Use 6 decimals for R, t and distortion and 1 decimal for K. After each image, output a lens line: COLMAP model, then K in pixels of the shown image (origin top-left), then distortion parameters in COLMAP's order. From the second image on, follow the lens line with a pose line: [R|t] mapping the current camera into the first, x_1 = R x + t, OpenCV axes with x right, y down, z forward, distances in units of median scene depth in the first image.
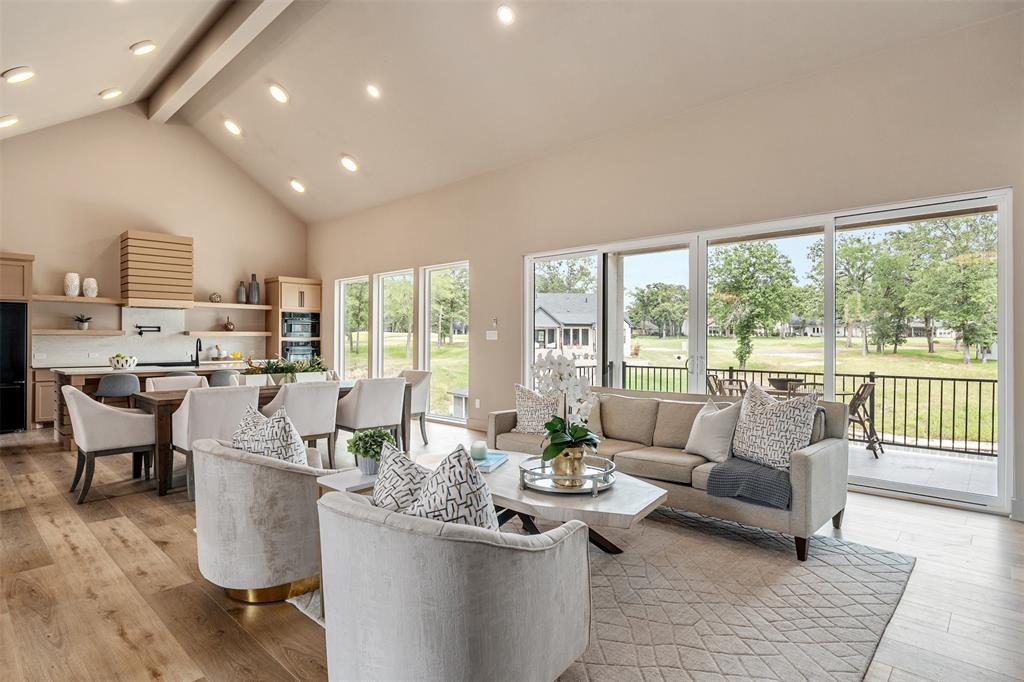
lens RADIAL K [[547.0, 0, 512.1], [0, 547.0, 340.0], [0, 0, 1]] dist [0.002932, -0.000846]
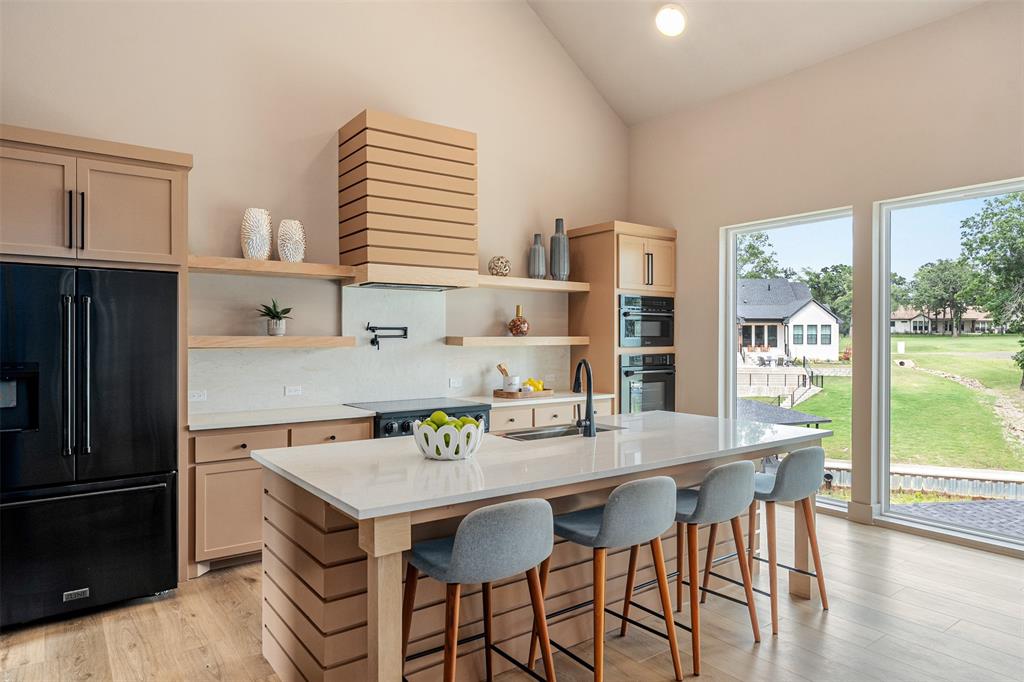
lens RADIAL K [[648.5, 0, 514.0], [0, 648.5, 342.2], [0, 0, 1]] dist [-0.004340, -0.001424]
pose [[0.983385, -0.000749, -0.181529, -0.442904], [0.001589, 0.999989, 0.004479, -0.013547], [0.181524, -0.004693, 0.983375, 0.458684]]
